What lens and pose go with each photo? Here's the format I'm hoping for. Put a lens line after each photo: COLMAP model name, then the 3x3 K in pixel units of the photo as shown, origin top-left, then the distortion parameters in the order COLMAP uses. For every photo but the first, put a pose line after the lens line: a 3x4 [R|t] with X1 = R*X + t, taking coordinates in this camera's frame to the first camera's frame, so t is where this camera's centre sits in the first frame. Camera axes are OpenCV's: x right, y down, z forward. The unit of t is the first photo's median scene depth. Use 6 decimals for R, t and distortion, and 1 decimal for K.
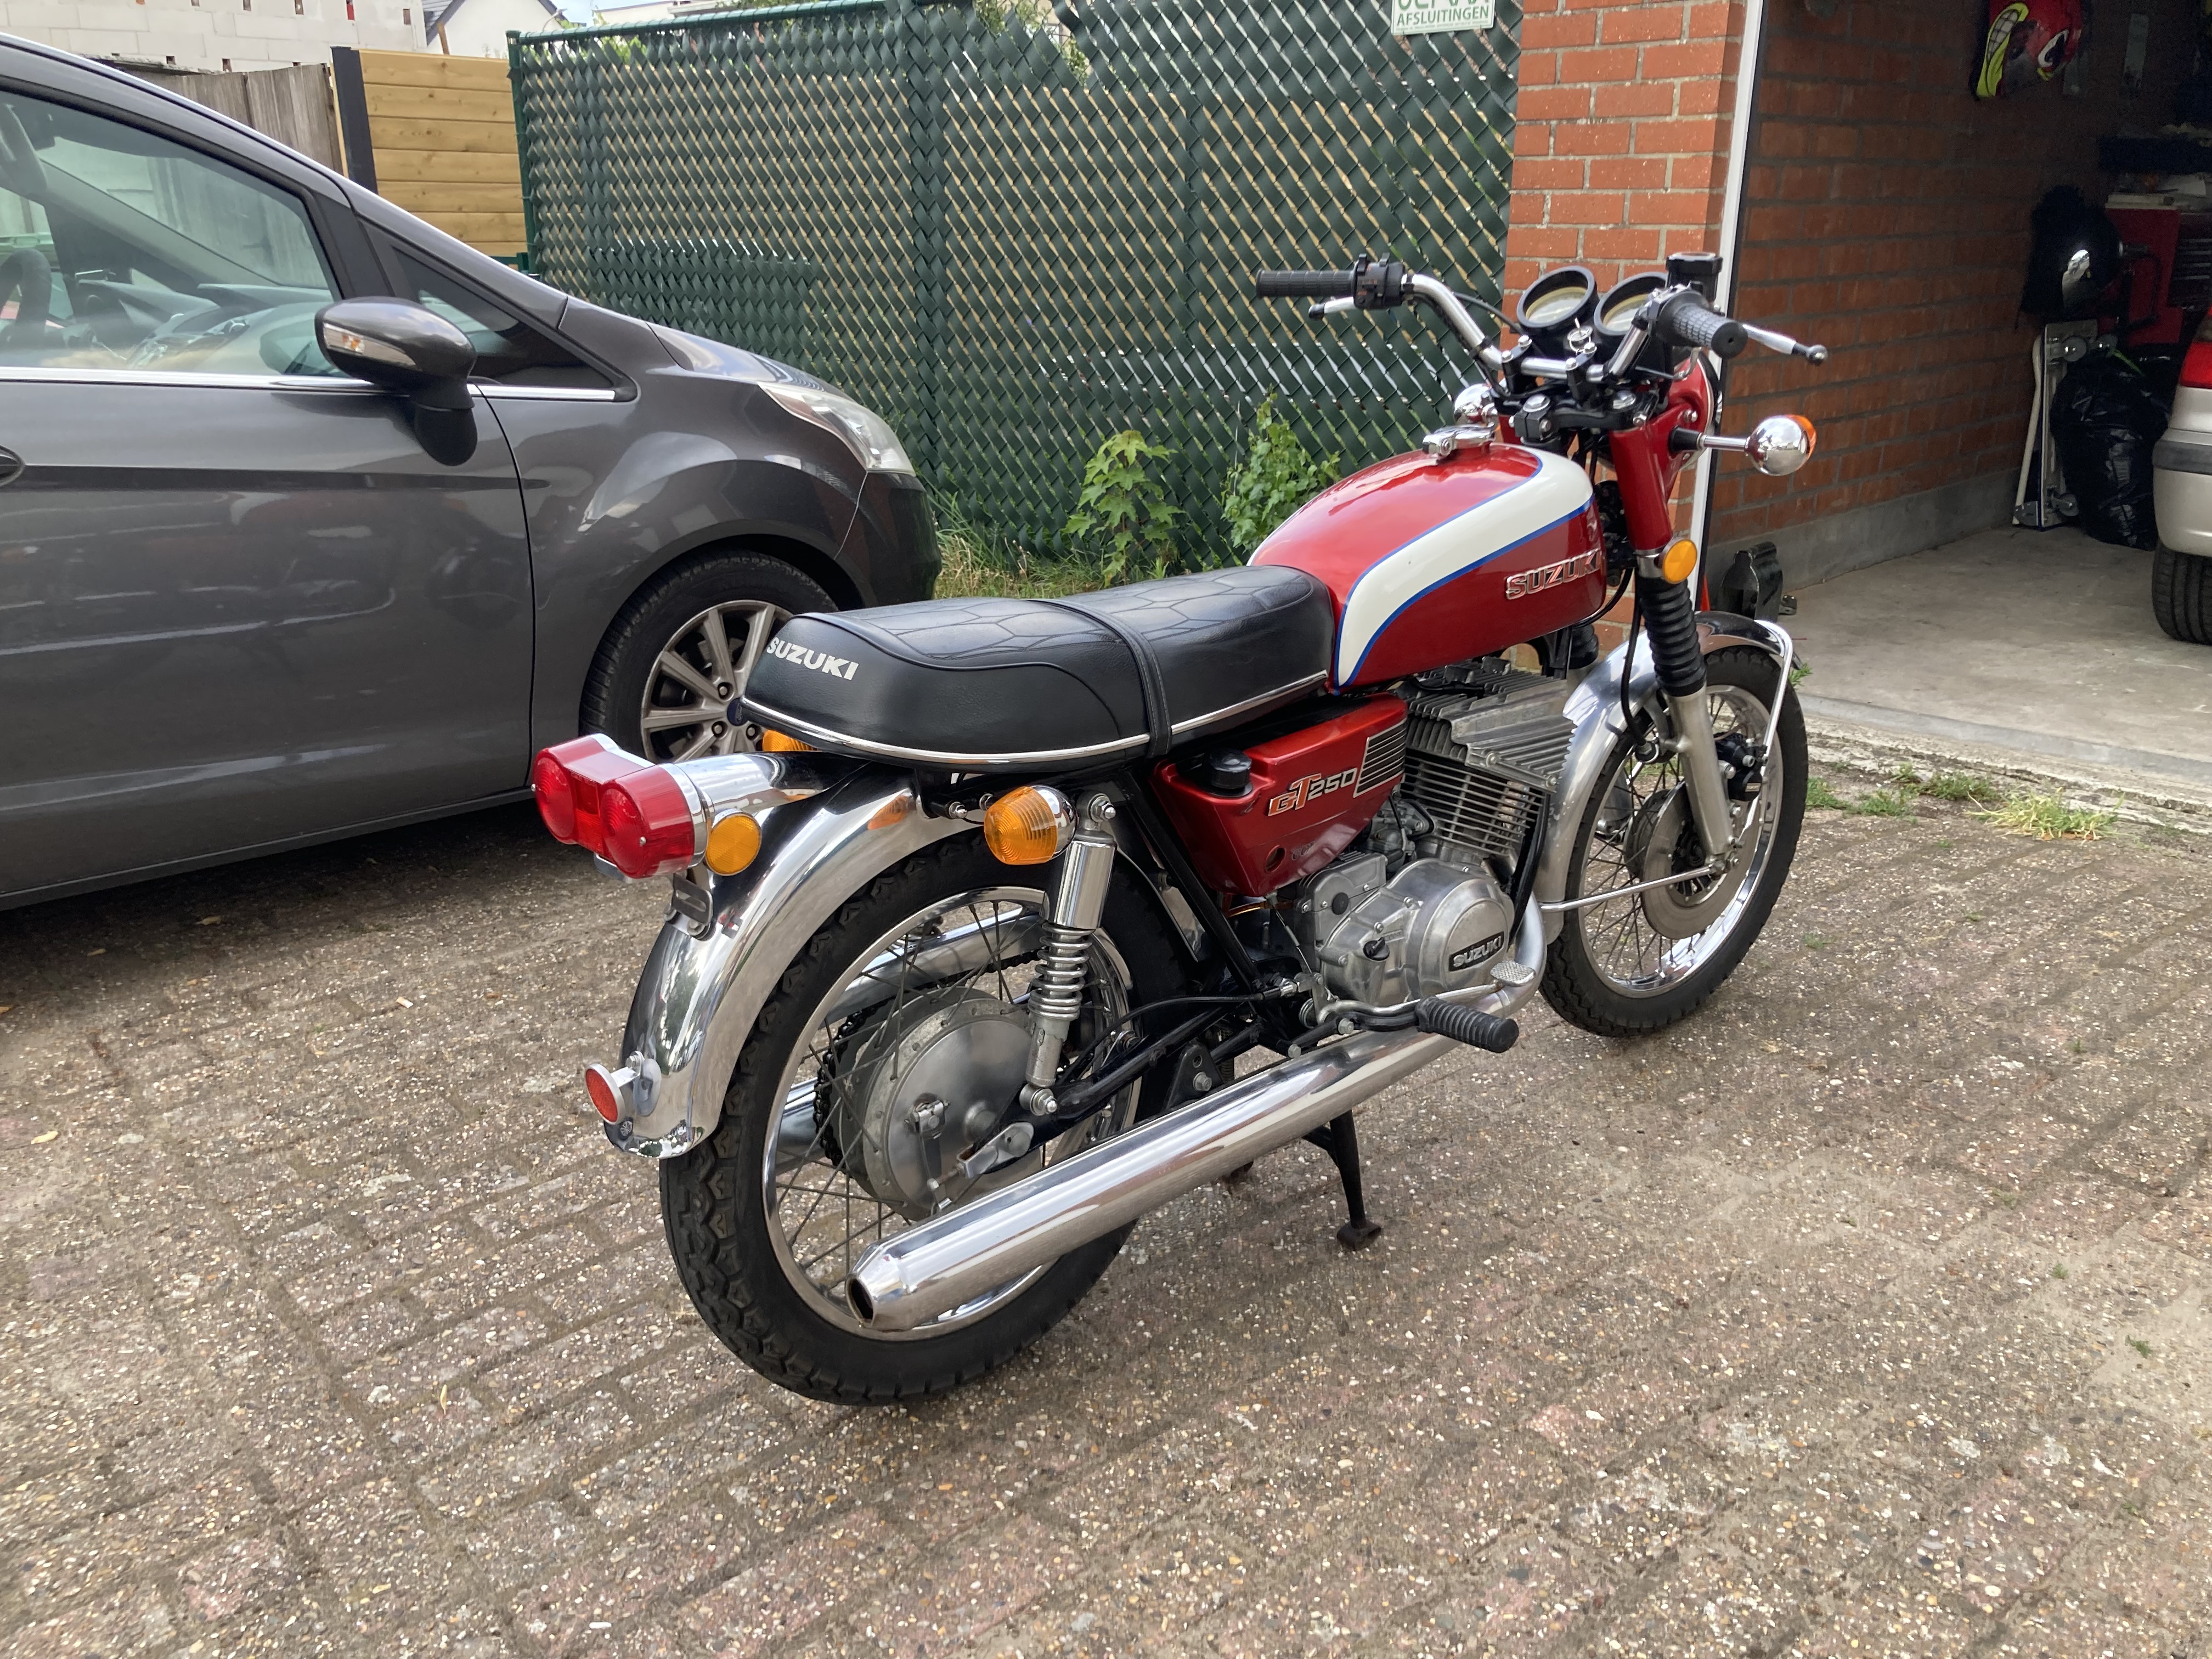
lens RADIAL K [[1812.3, 0, 1100.9], [0, 1812.3, 841.4], [0, 0, 1]] dist [0.010742, 0.000365]
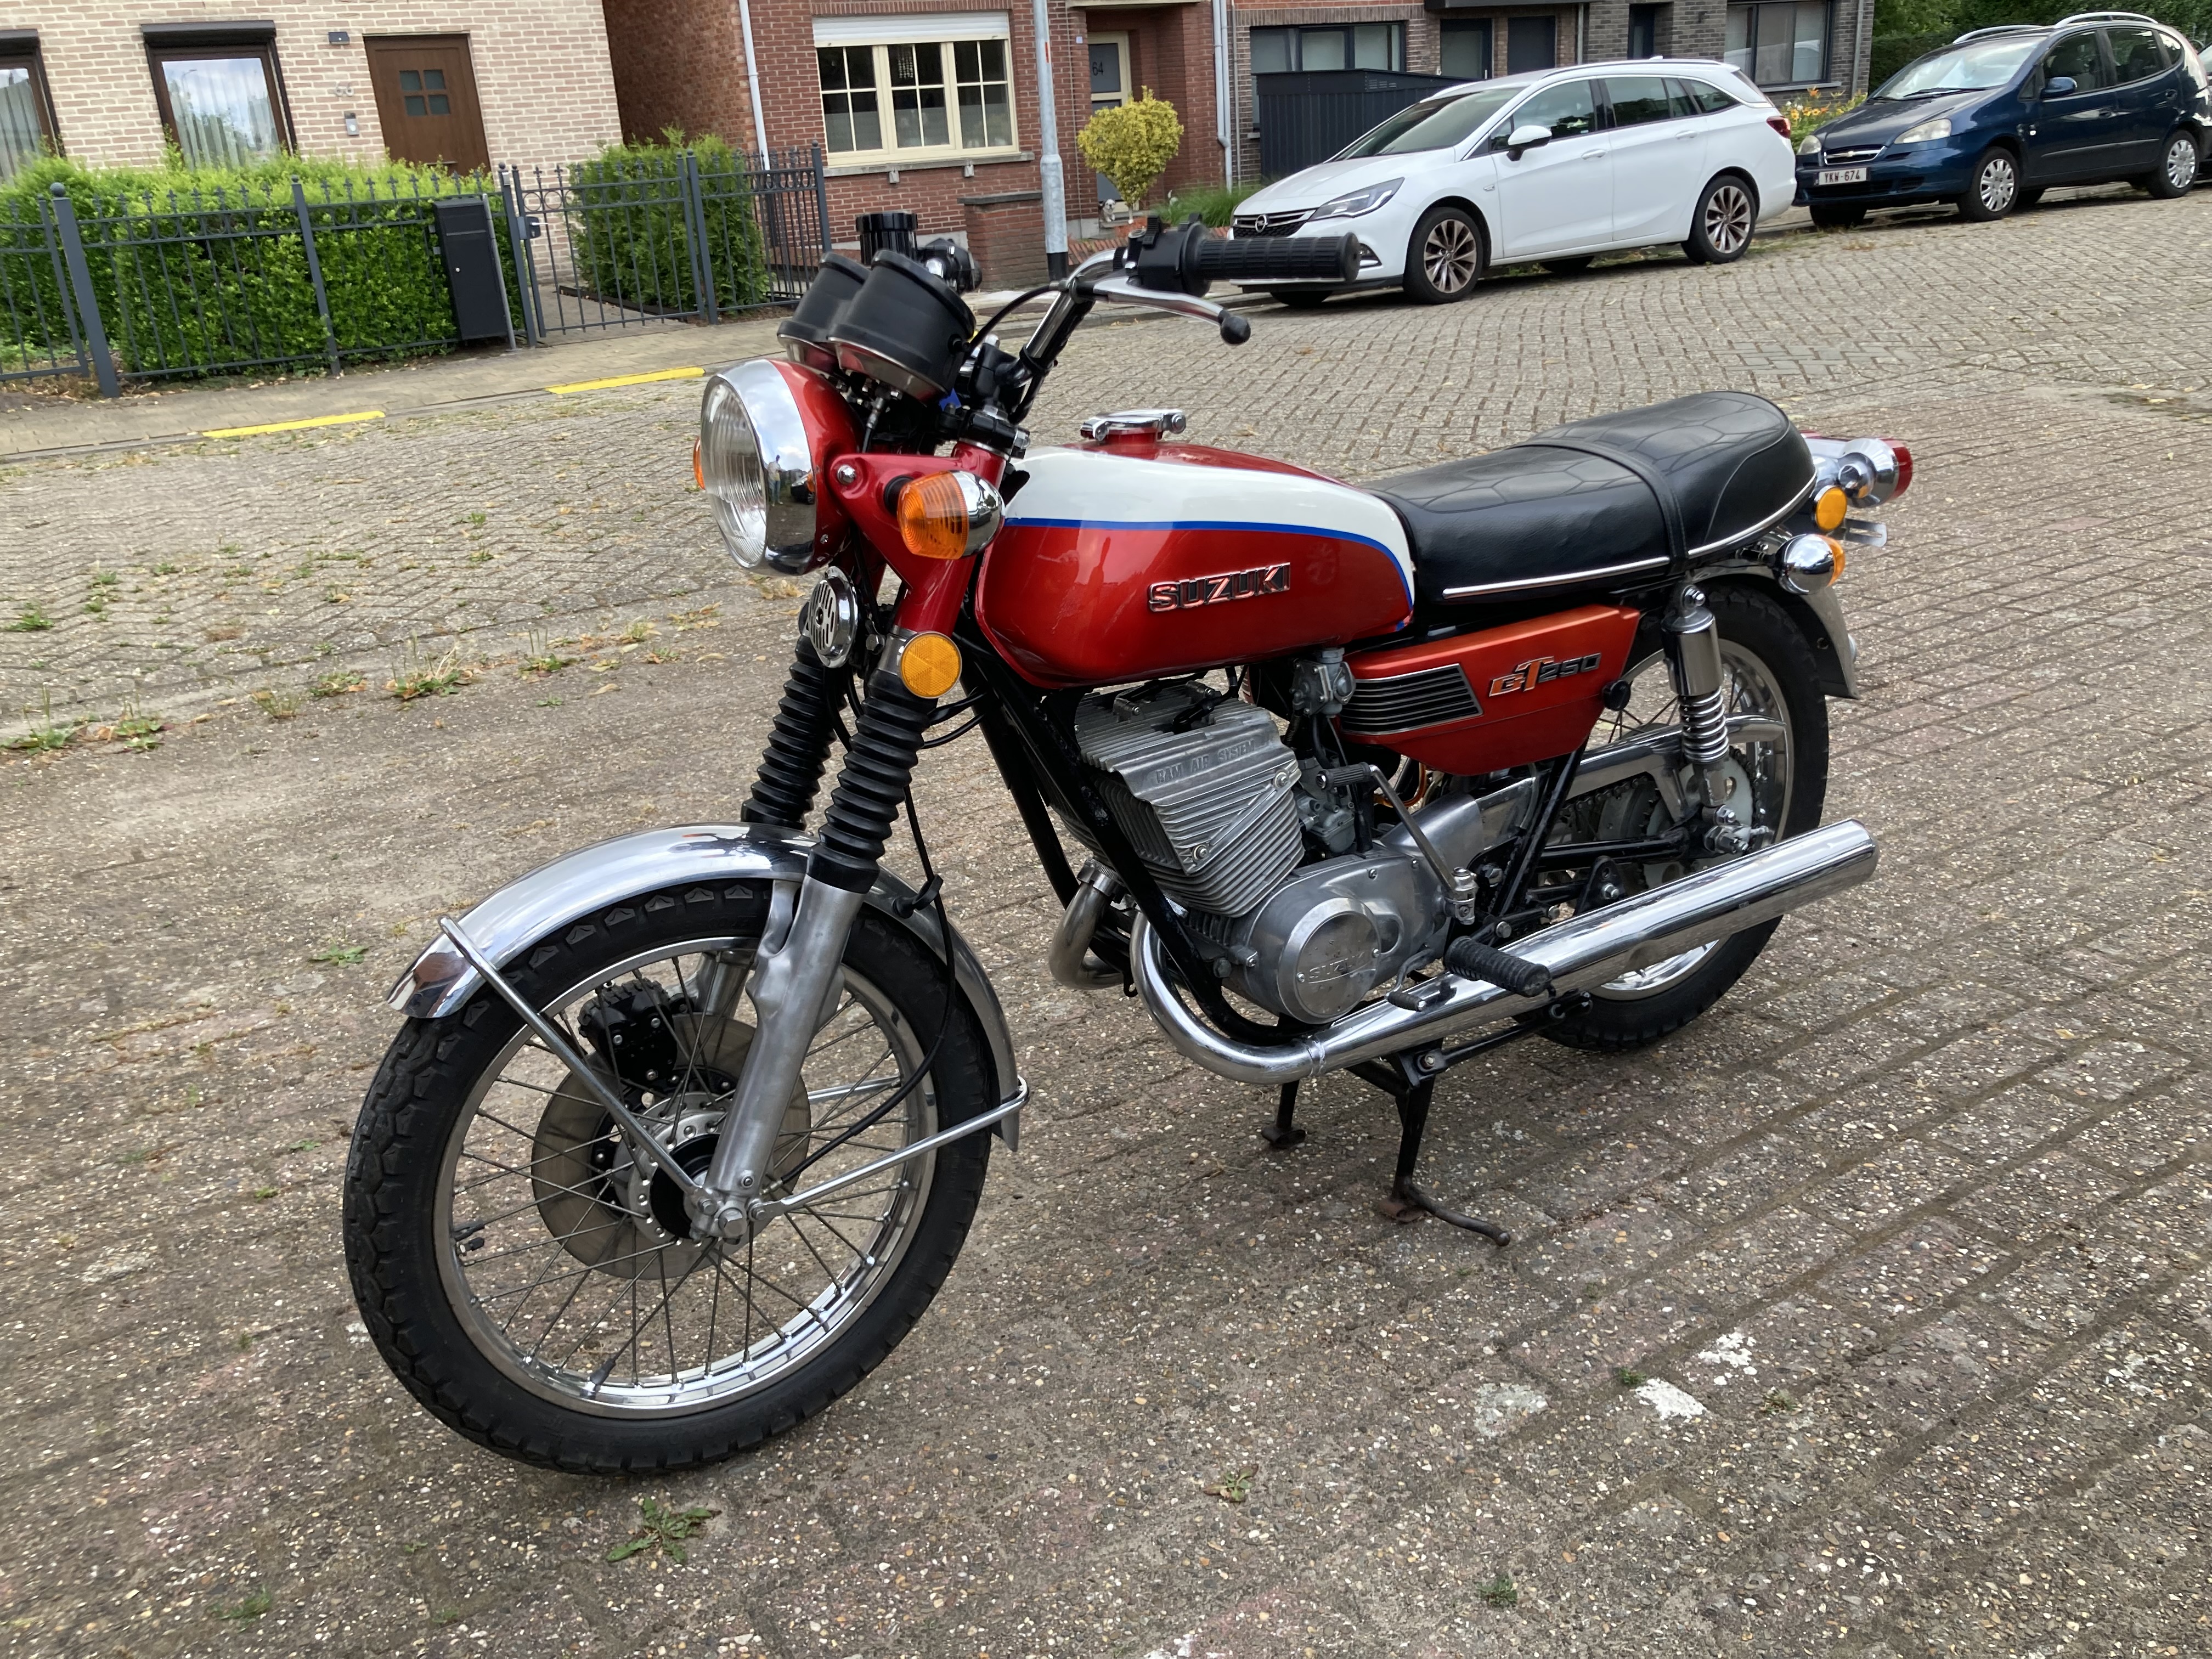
lens RADIAL K [[1812.3, 0, 1065.3], [0, 1812.3, 846.6], [0, 0, 1]] dist [0.010742, 0.000365]
pose [[-0.986651, 0.014600, 0.162195, 0.065611], [0.116957, 0.756576, 0.643362, -0.401657], [-0.113320, 0.653743, -0.748184, 1.152886]]
